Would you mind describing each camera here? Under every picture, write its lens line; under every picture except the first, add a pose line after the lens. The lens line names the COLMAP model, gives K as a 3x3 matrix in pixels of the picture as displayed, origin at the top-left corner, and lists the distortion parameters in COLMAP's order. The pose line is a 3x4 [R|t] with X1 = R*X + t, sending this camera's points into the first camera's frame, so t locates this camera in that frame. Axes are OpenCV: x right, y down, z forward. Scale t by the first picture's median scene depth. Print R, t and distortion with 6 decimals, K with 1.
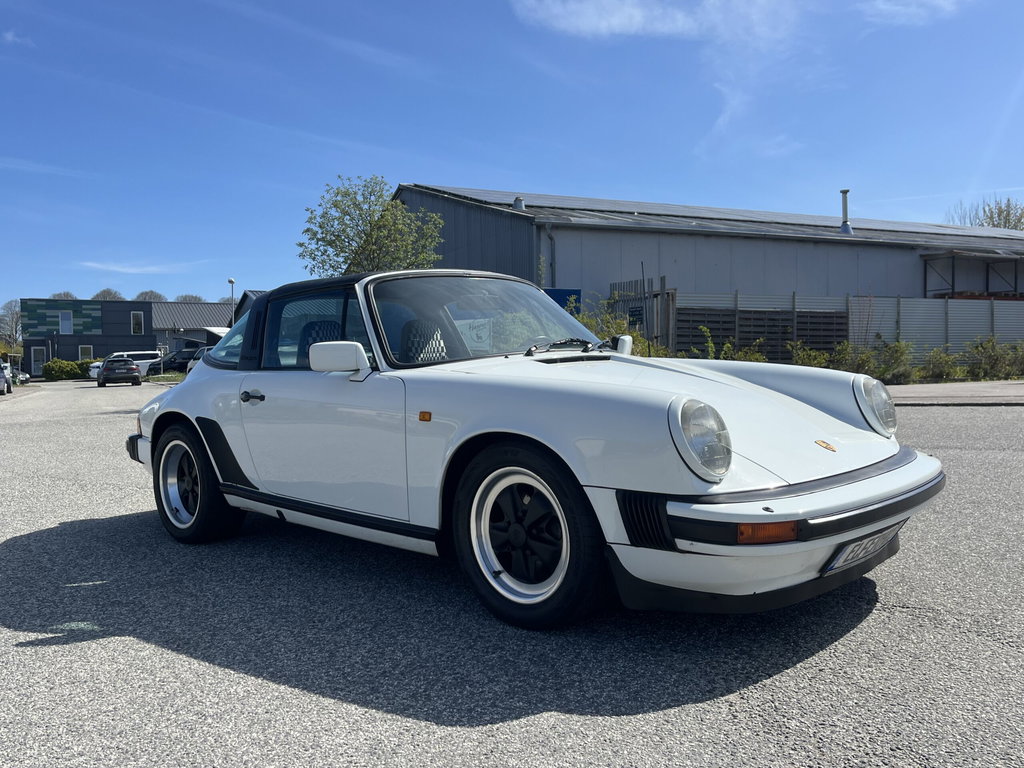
lens RADIAL K [[869.0, 0, 506.7], [0, 869.0, 386.5], [0, 0, 1]] dist [0.032225, -0.027339]
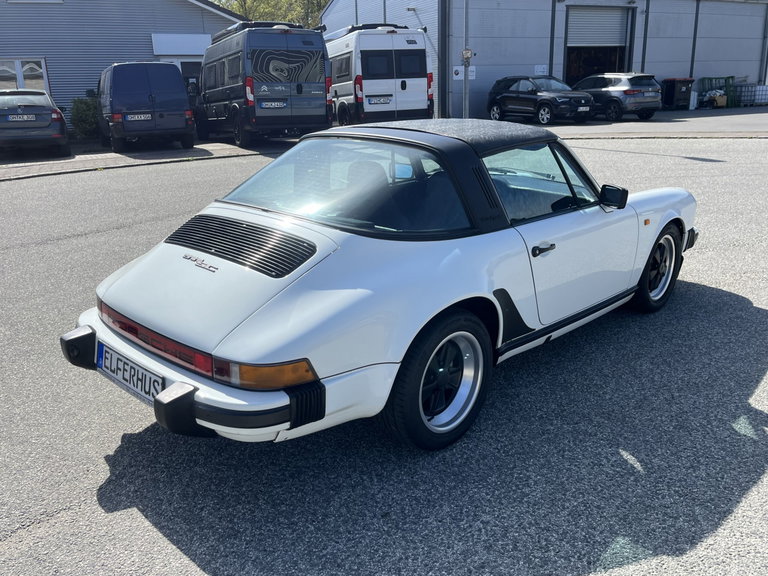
lens RADIAL K [[651.7, 0, 376.8], [0, 651.7, 285.3], [0, 0, 1]] dist [0.032225, -0.027339]
pose [[0.004318, -0.260745, 0.965398, -1.256659], [0.053588, 0.964080, 0.260149, -0.191913], [-0.998554, 0.050610, 0.018136, 1.383842]]
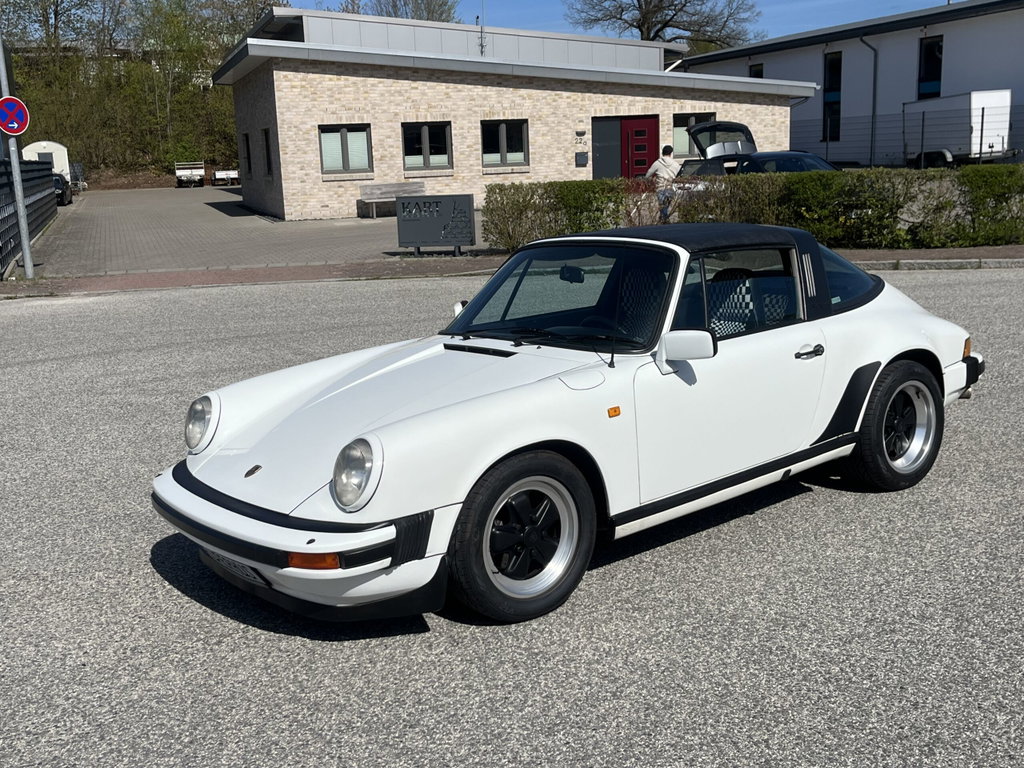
lens RADIAL K [[1108.4, 0, 510.2], [0, 1108.4, 389.1], [0, 0, 1]] dist [0.033047, 0.000000]
pose [[-0.124954, 0.226212, -0.966030, 1.441539], [0.017718, 0.974015, 0.225790, -0.300493], [0.992004, 0.011097, -0.125715, 1.297147]]
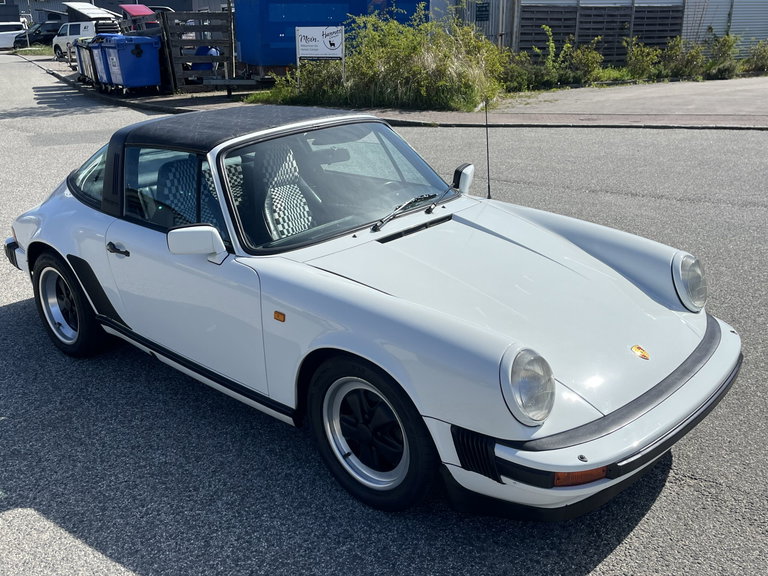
lens RADIAL K [[780.4, 0, 382.2], [0, 780.4, 290.3], [0, 0, 1]] dist [0.024041, 0.000000]
pose [[0.999610, -0.006322, 0.027193, 0.007720], [-0.001971, 0.955620, 0.294597, -0.260303], [-0.027848, -0.294535, 0.955235, 0.065895]]
